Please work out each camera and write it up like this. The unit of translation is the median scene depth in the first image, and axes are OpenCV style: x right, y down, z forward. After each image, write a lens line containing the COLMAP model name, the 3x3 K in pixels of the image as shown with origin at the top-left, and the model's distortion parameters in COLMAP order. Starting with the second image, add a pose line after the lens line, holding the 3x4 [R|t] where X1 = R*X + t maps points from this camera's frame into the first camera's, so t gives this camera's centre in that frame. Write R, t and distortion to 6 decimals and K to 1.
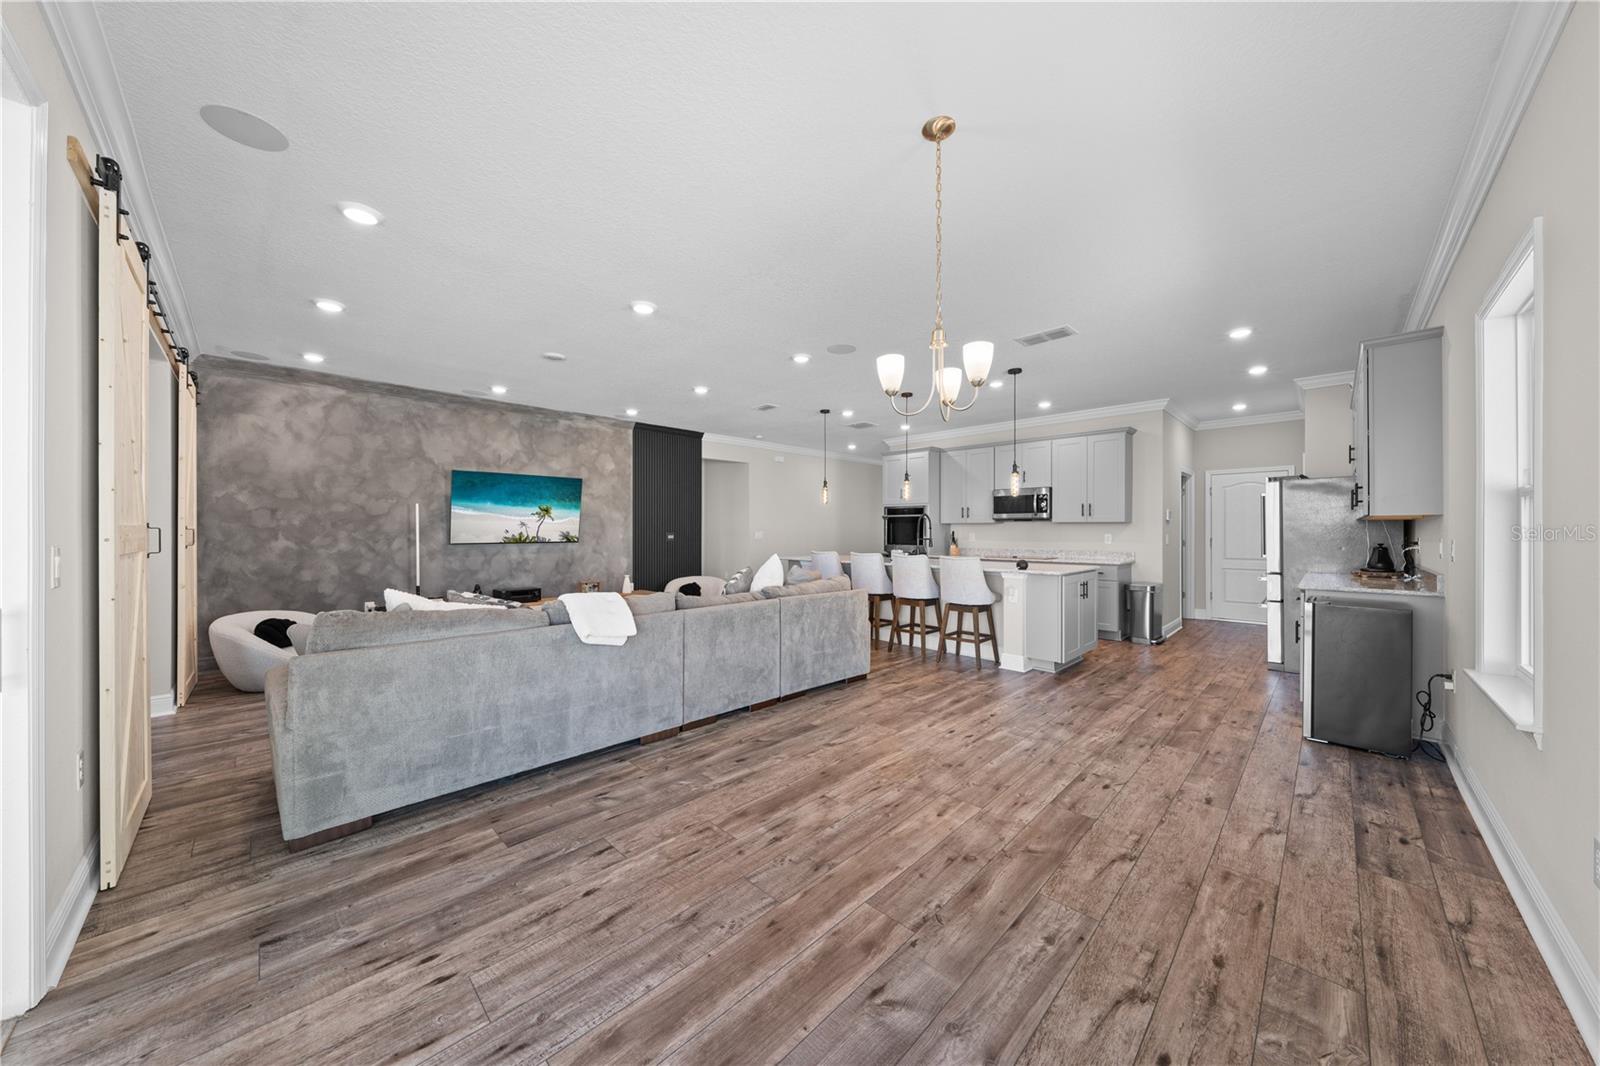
lens RADIAL K [[540.6, 0, 803.1], [0, 540.6, 528.8], [0, 0, 1]] dist [-0.003773, 0.000408]
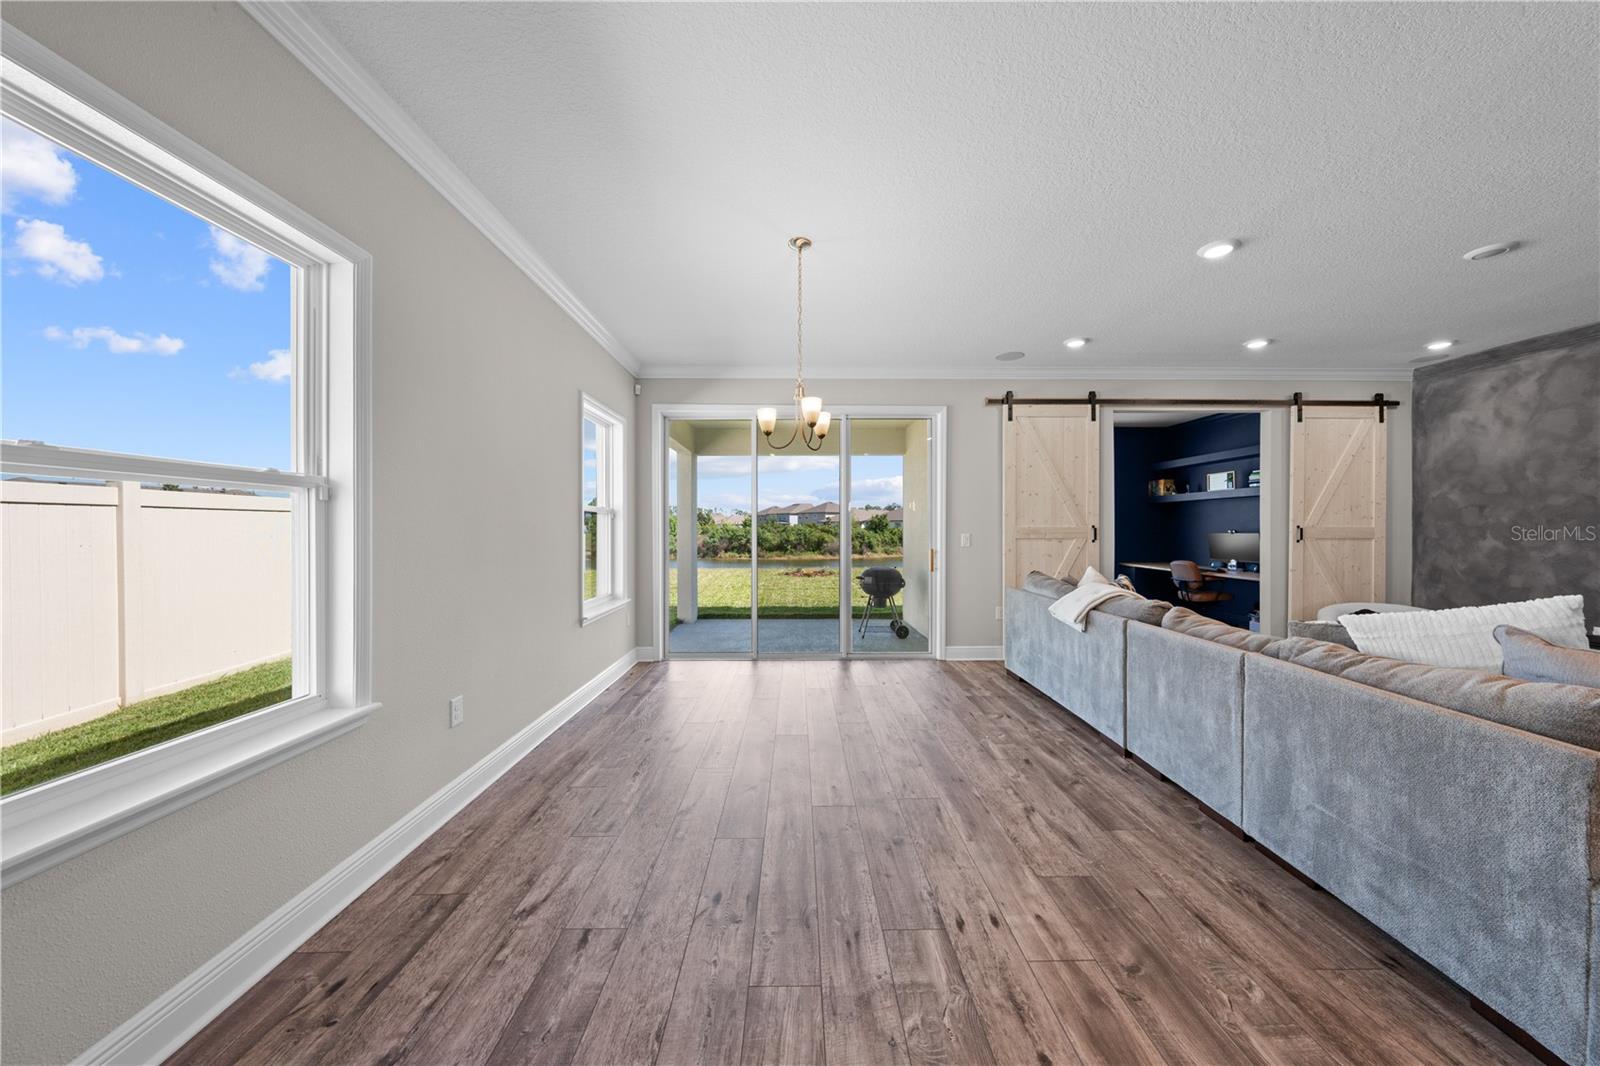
lens RADIAL K [[540.6, 0, 804.1], [0, 540.6, 532.4], [0, 0, 1]] dist [-0.003773, 0.000408]
pose [[-0.703799, 0.004692, -0.710384, 0.460262], [0.003006, 0.999989, 0.003626, 0.002051], [0.710393, 0.000416, -0.703805, 0.740878]]
